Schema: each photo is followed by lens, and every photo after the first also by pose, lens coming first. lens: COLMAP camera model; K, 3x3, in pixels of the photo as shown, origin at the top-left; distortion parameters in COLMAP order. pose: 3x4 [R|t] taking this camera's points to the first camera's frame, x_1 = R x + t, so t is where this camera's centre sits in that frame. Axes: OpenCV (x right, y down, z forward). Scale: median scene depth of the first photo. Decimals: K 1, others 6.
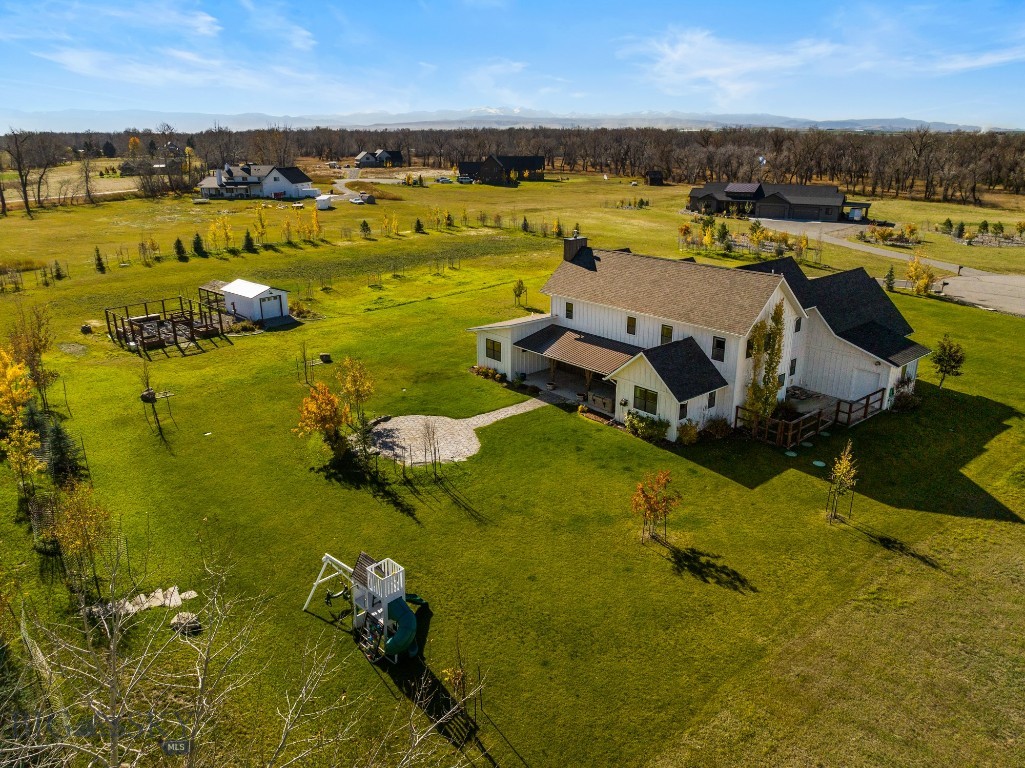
lens RADIAL K [[724.6, 0, 512.5], [0, 724.6, 384.0], [0, 0, 1]] dist [-0.036884, 0.003840]
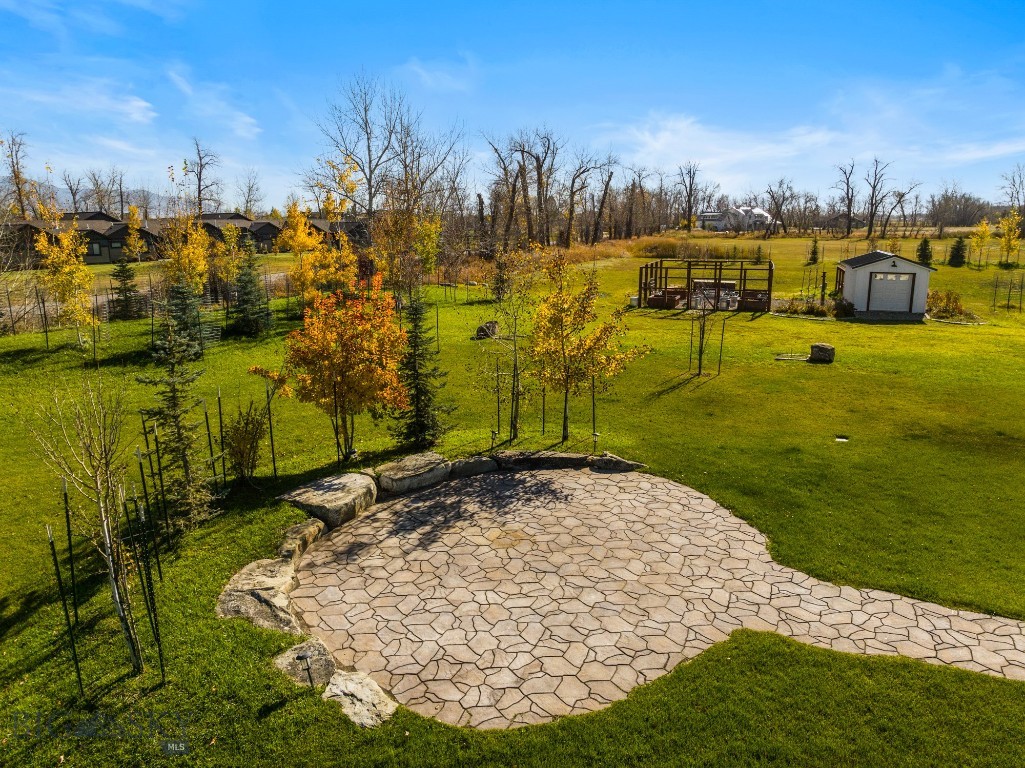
lens RADIAL K [[724.6, 0, 512.5], [0, 724.6, 384.0], [0, 0, 1]] dist [-0.036884, 0.003840]
pose [[0.407799, 0.204171, -0.889952, 0.083602], [-0.293071, 0.952376, 0.084200, 0.000364], [0.864760, 0.226483, 0.448215, 0.848226]]
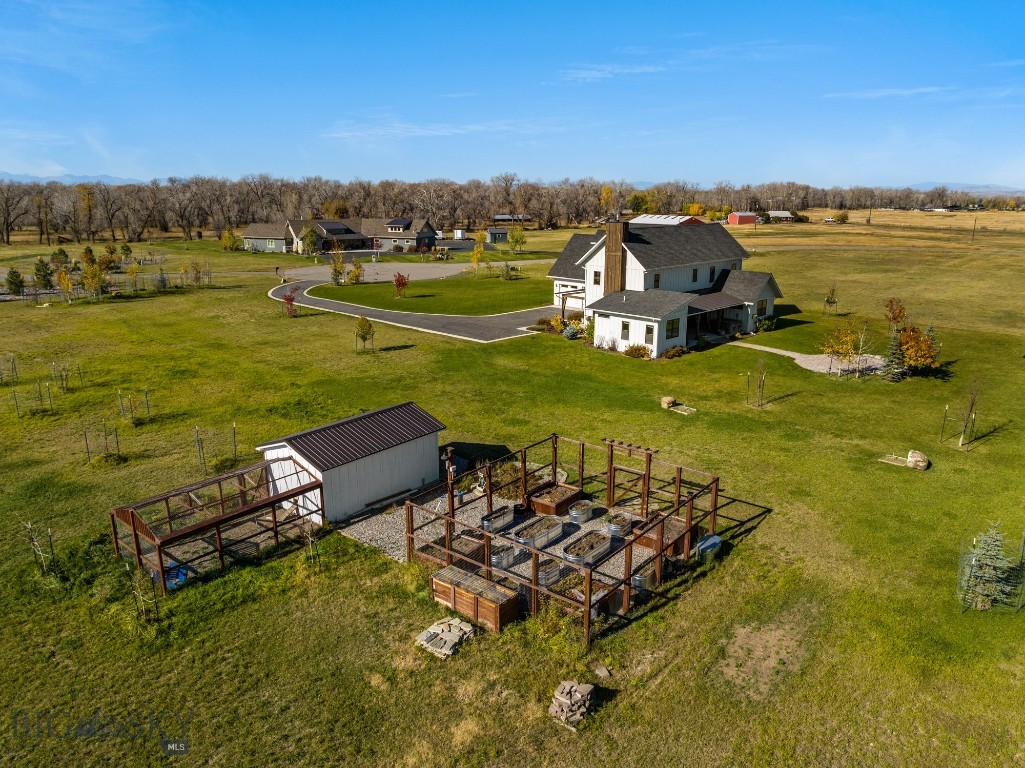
lens RADIAL K [[724.6, 0, 512.5], [0, 724.6, 384.0], [0, 0, 1]] dist [-0.036884, 0.003840]
pose [[-0.079508, -0.253850, 0.963970, -1.245825], [0.318133, 0.910000, 0.265877, -0.393005], [-0.944706, 0.327810, 0.008405, 1.504907]]
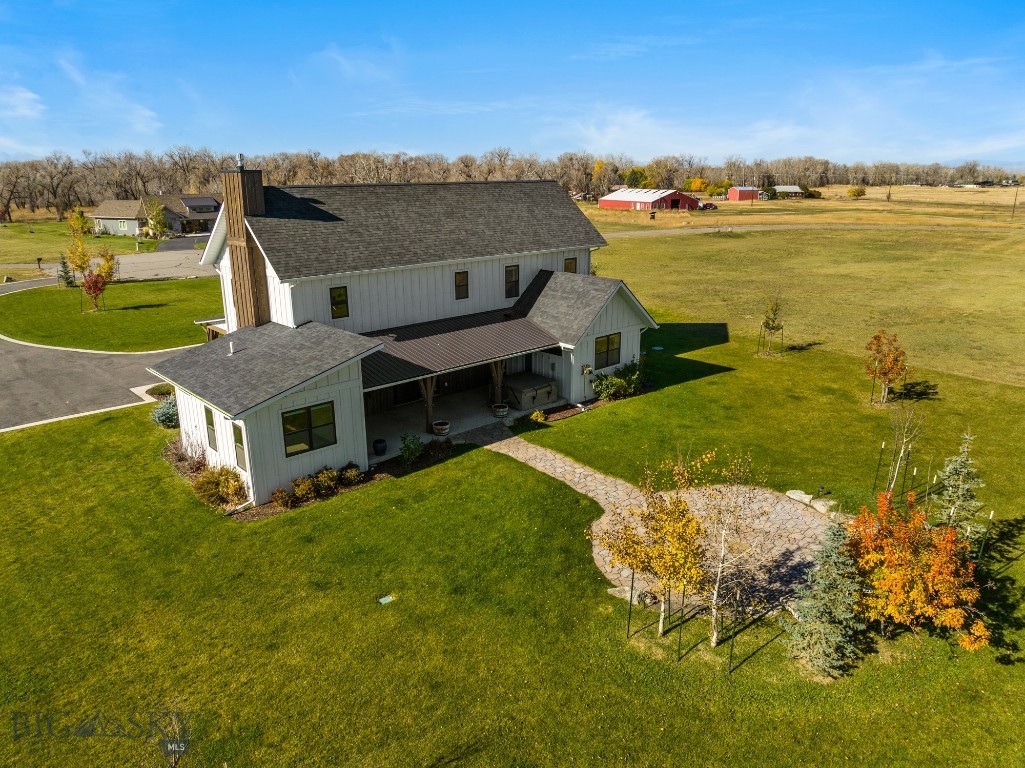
lens RADIAL K [[724.6, 0, 512.5], [0, 724.6, 384.0], [0, 0, 1]] dist [-0.036884, 0.003840]
pose [[-0.052234, -0.279316, 0.958777, -0.520689], [0.323630, 0.903540, 0.280855, -0.183385], [-0.944741, 0.324959, 0.043199, 1.053212]]
